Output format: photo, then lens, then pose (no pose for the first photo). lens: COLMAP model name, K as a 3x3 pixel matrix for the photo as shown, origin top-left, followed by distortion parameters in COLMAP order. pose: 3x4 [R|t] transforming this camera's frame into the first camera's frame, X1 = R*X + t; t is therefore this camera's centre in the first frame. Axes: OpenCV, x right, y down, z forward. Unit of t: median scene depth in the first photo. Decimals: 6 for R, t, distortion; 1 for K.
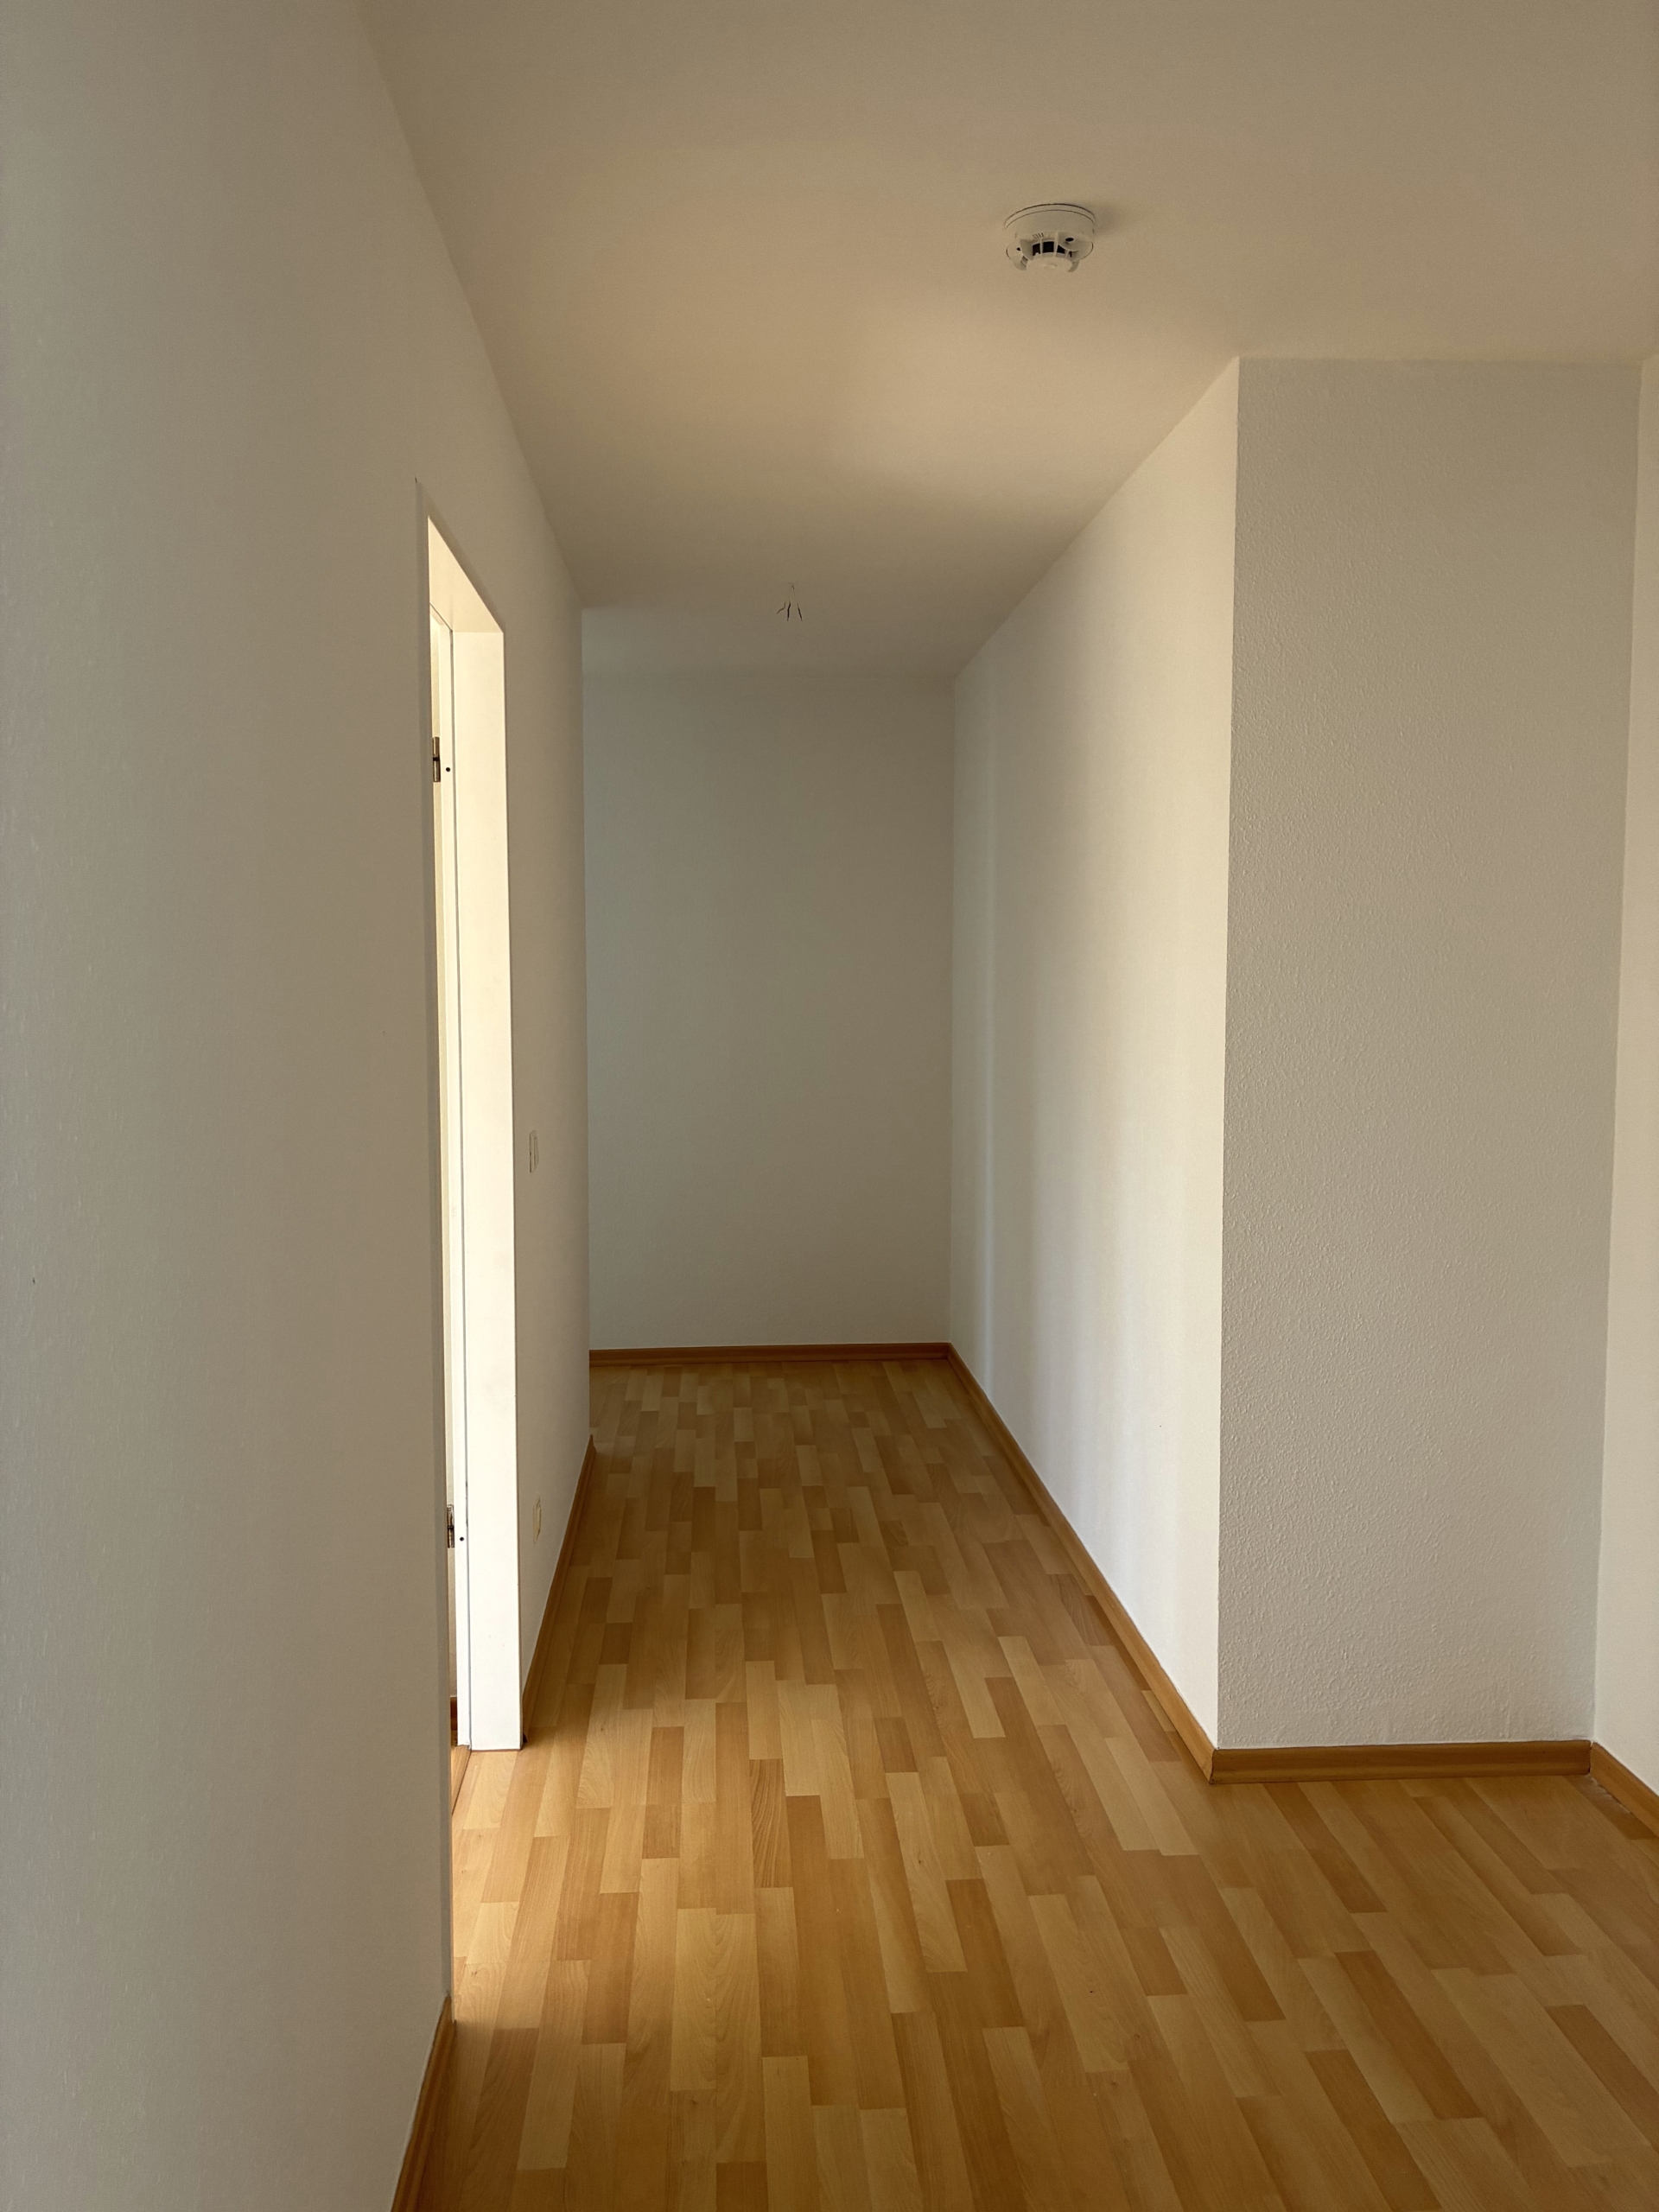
lens RADIAL K [[1683.7, 0, 832.2], [0, 1683.7, 1072.3], [0, 0, 1]] dist [0.032333, -0.033962]
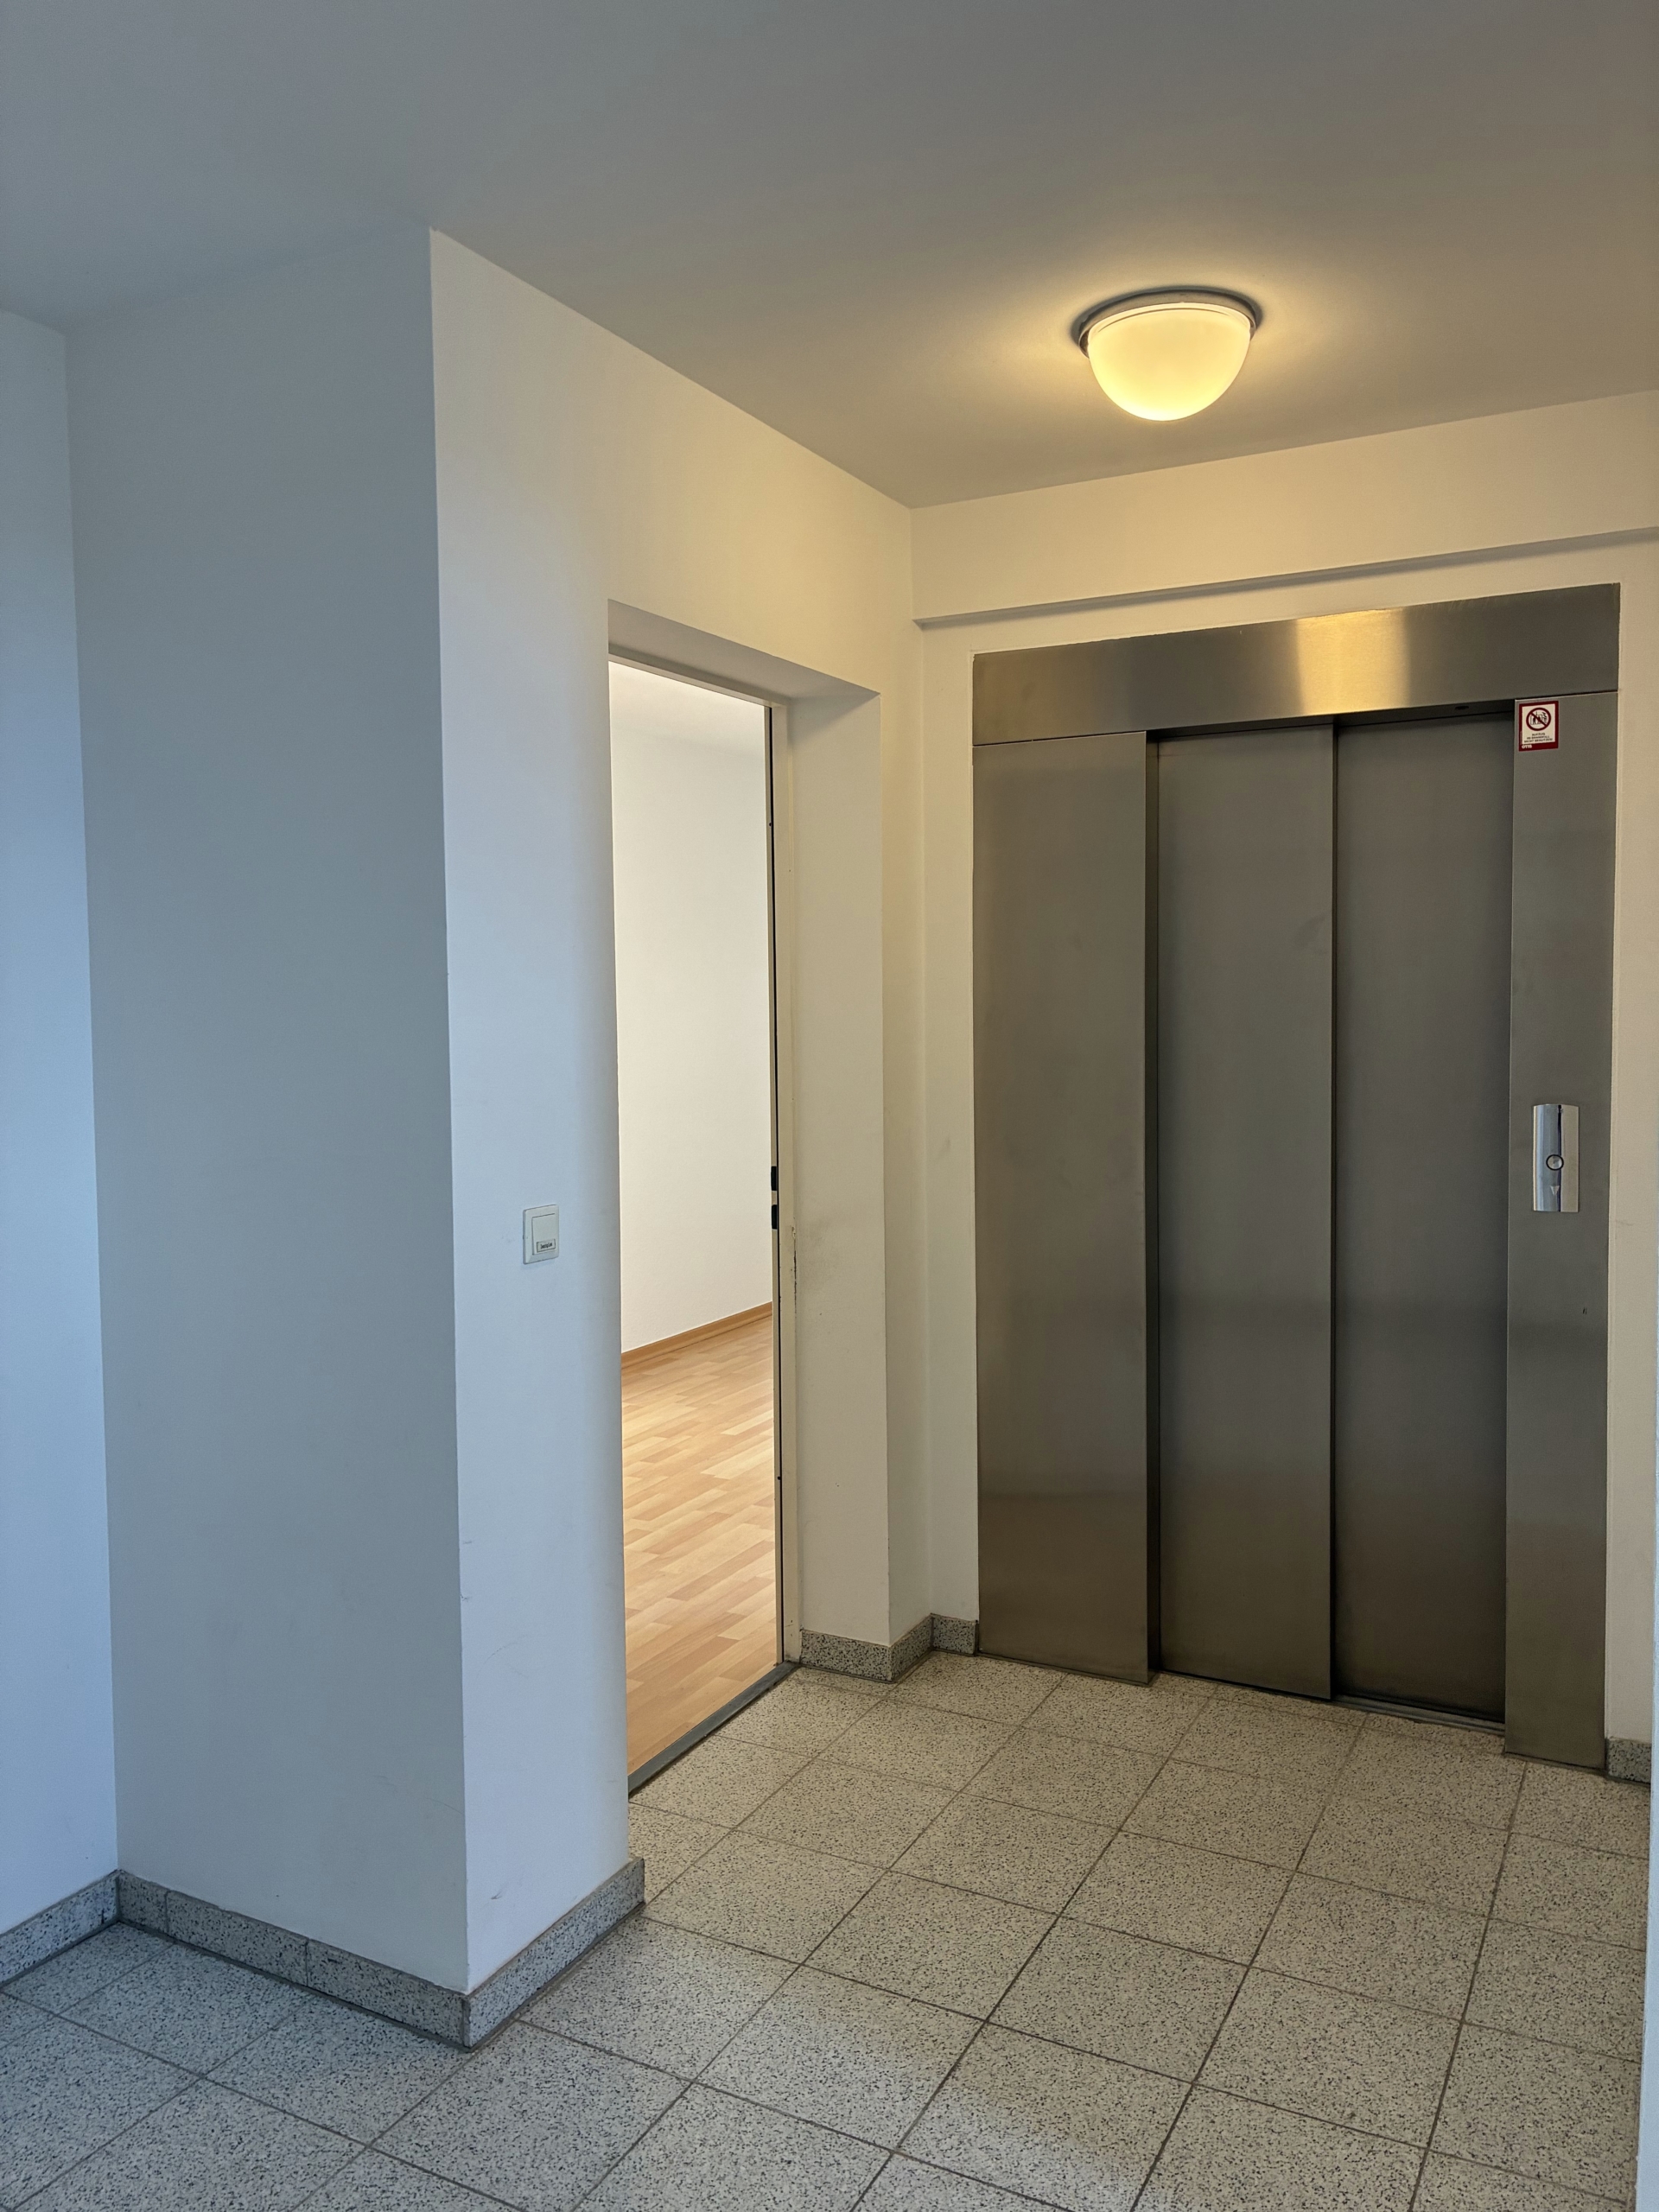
lens RADIAL K [[1683.7, 0, 832.2], [0, 1683.7, 1072.3], [0, 0, 1]] dist [0.032333, -0.033962]
pose [[0.849430, 0.017357, -0.527416, 1.131338], [-0.026822, 0.999587, -0.010302, 0.045670], [0.527019, 0.022897, 0.849545, -0.419896]]
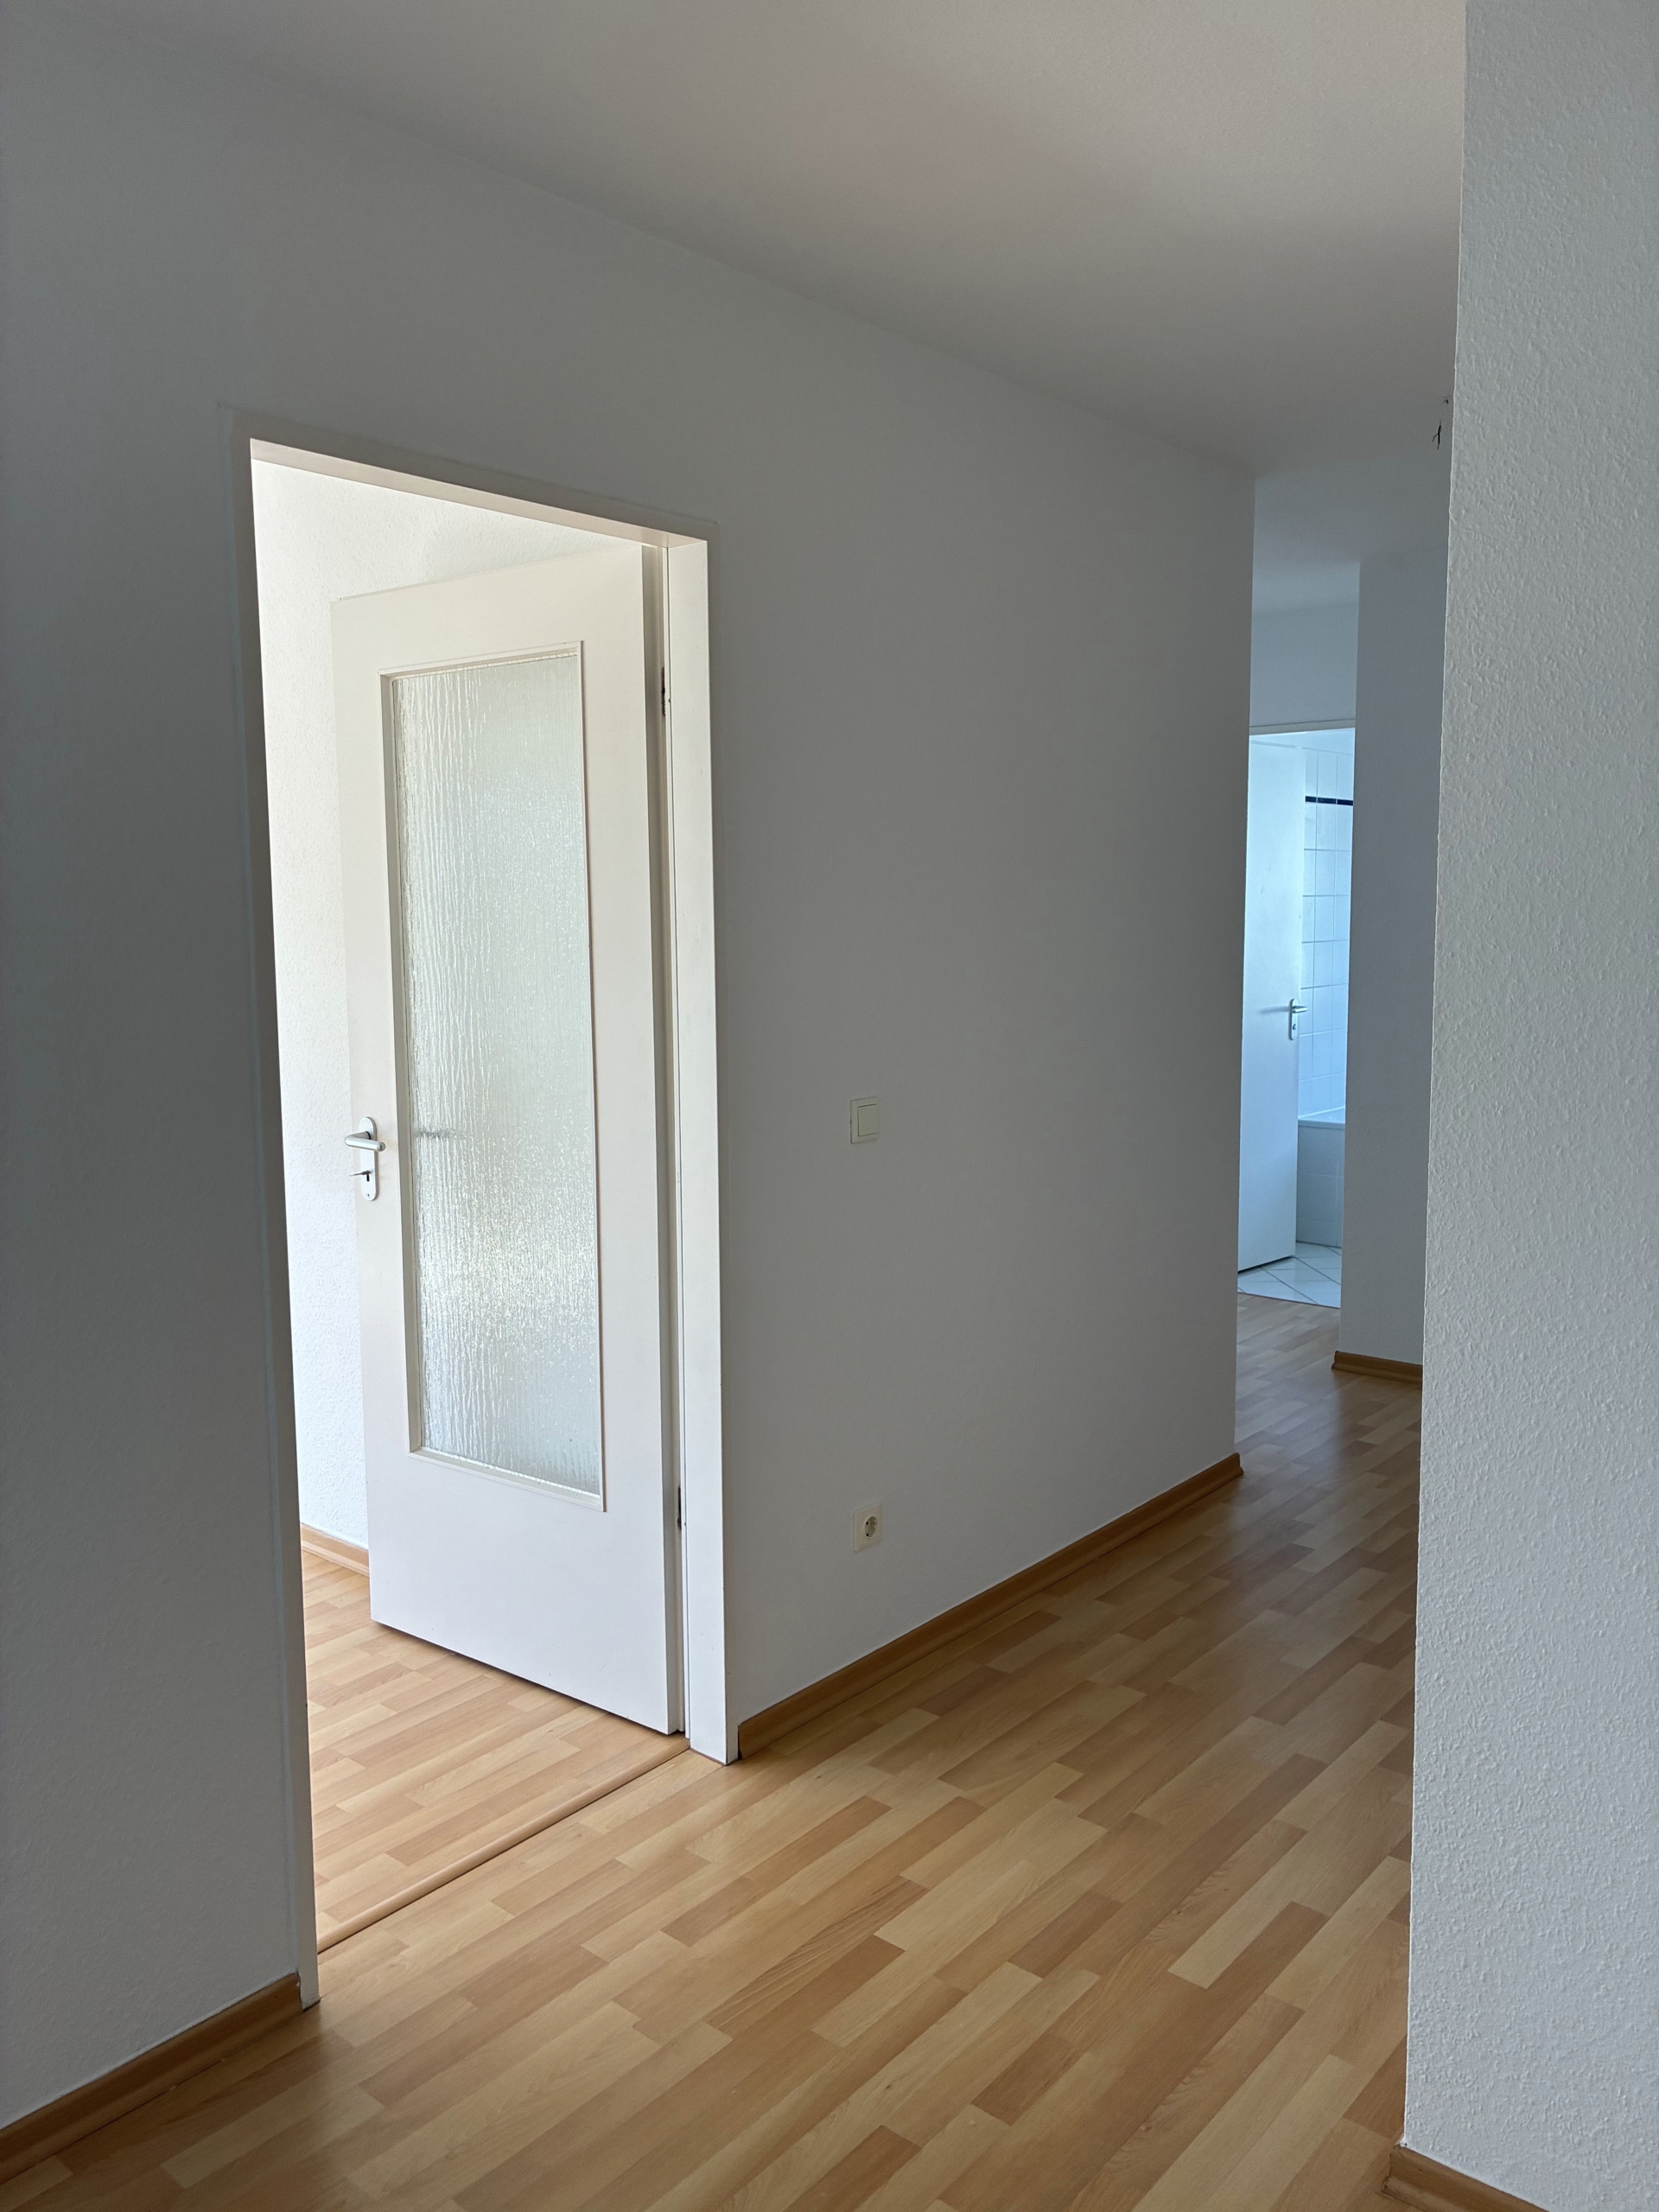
lens RADIAL K [[1683.7, 0, 832.2], [0, 1683.7, 1072.3], [0, 0, 1]] dist [0.032333, -0.033962]
pose [[0.718953, 0.068236, -0.691702, 0.483922], [-0.042876, 0.997628, 0.053851, -0.027236], [0.693735, -0.009059, 0.720173, 0.397567]]
